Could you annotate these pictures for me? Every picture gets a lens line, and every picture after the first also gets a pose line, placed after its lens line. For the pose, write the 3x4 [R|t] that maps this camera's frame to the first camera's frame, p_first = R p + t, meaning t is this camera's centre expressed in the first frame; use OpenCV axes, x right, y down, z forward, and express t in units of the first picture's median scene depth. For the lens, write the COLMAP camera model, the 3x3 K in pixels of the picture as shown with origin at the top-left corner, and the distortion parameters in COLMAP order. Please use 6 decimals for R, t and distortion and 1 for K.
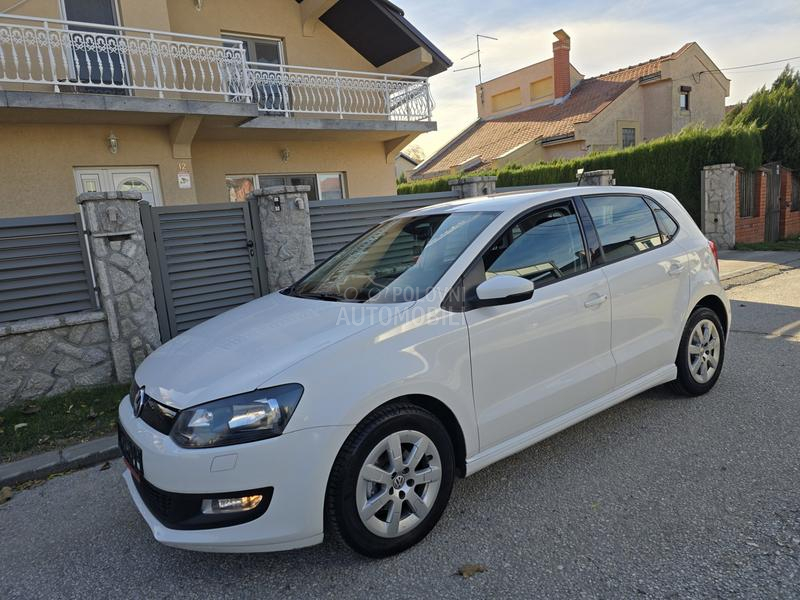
lens RADIAL K [[535.0, 0, 394.2], [0, 535.0, 298.0], [0, 0, 1]] dist [0.055764, -0.055654]
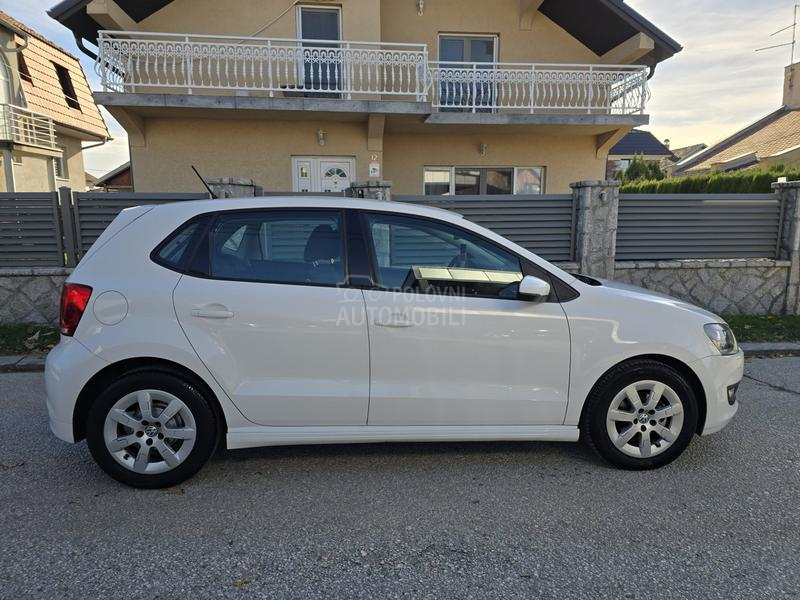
lens RADIAL K [[535.0, 0, 407.2], [0, 535.0, 301.2], [0, 0, 1]] dist [0.055764, -0.055654]
pose [[0.871477, 0.159637, -0.463728, 0.295479], [-0.147630, 0.987075, 0.062358, -0.027108], [0.467689, 0.014117, 0.883780, 0.028480]]
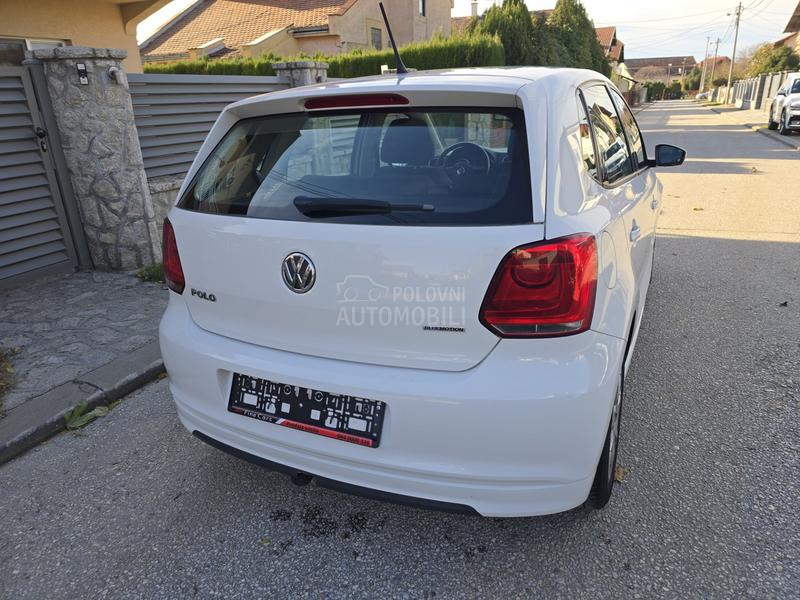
lens RADIAL K [[542.0, 0, 412.5], [0, 542.0, 303.9], [0, 0, 1]] dist [0.041504, -0.044315]
pose [[0.861087, -0.124569, 0.492962, -0.161424], [0.035917, 0.982005, 0.185409, 0.000363], [-0.507188, -0.141948, 0.850066, 0.099000]]
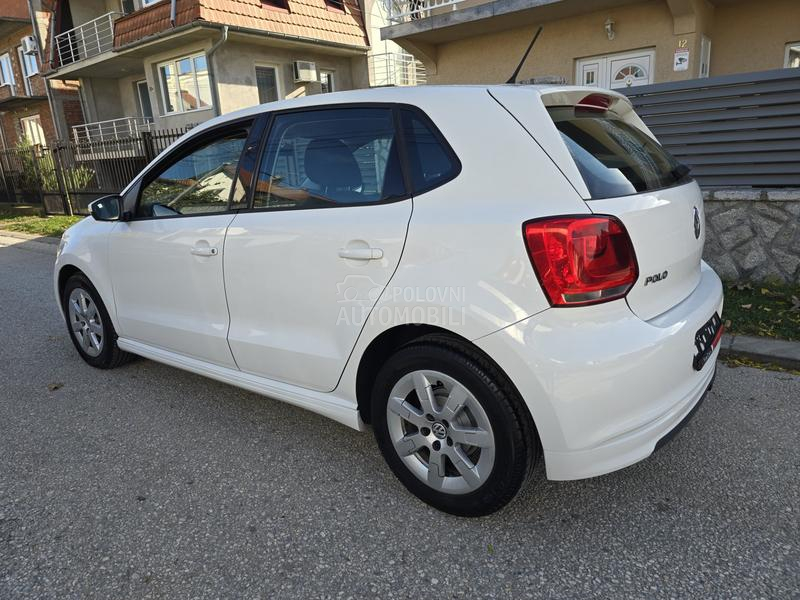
lens RADIAL K [[535.0, 0, 397.9], [0, 535.0, 293.0], [0, 0, 1]] dist [0.055764, -0.055654]
pose [[0.300289, 0.305842, -0.903486, 0.434777], [-0.115627, 0.951888, 0.283796, -0.070730], [0.946814, 0.019247, 0.321205, 0.362695]]
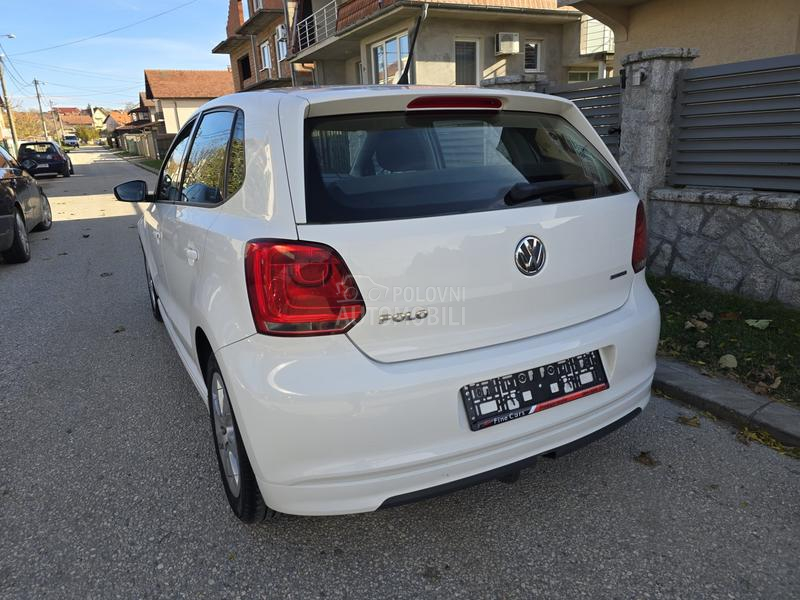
lens RADIAL K [[535.0, 0, 390.5], [0, 535.0, 298.1], [0, 0, 1]] dist [0.055764, -0.055654]
pose [[-0.119352, 0.367408, -0.922370, 0.439356], [-0.094648, 0.920569, 0.378938, -0.101732], [0.988330, 0.132527, -0.075097, 0.528227]]
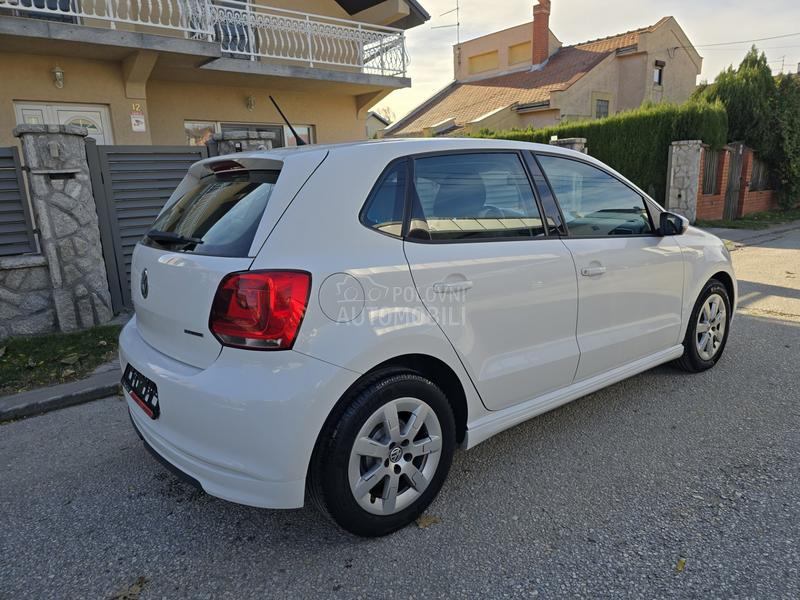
lens RADIAL K [[542.0, 0, 406.4], [0, 542.0, 300.2], [0, 0, 1]] dist [0.041504, -0.044315]
pose [[0.995842, 0.033999, 0.084512, 0.001447], [-0.039492, 0.997155, 0.064203, 0.009084], [-0.082088, -0.067274, 0.994352, 0.008261]]
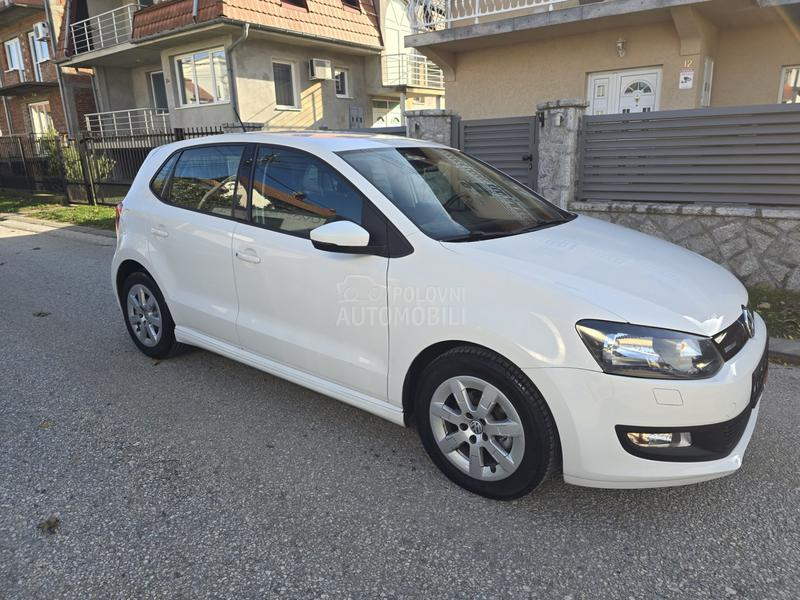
lens RADIAL K [[535.0, 0, 409.7], [0, 535.0, 293.6], [0, 0, 1]] dist [0.055764, -0.055654]
pose [[0.318473, 0.322719, -0.891306, 0.480892], [-0.147723, 0.945673, 0.289621, -0.084034], [0.936351, 0.039430, 0.348845, 0.295345]]
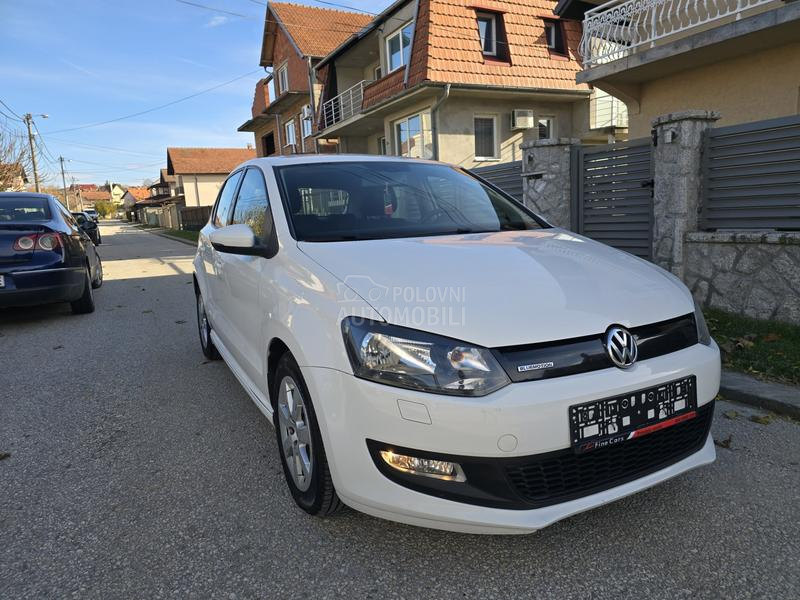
lens RADIAL K [[535.0, 0, 409.8], [0, 535.0, 307.5], [0, 0, 1]] dist [0.055764, -0.055654]
pose [[-0.104034, 0.263848, -0.958937, 0.497600], [-0.090255, 0.957687, 0.273296, -0.079644], [0.990470, 0.114981, -0.075819, 0.483569]]
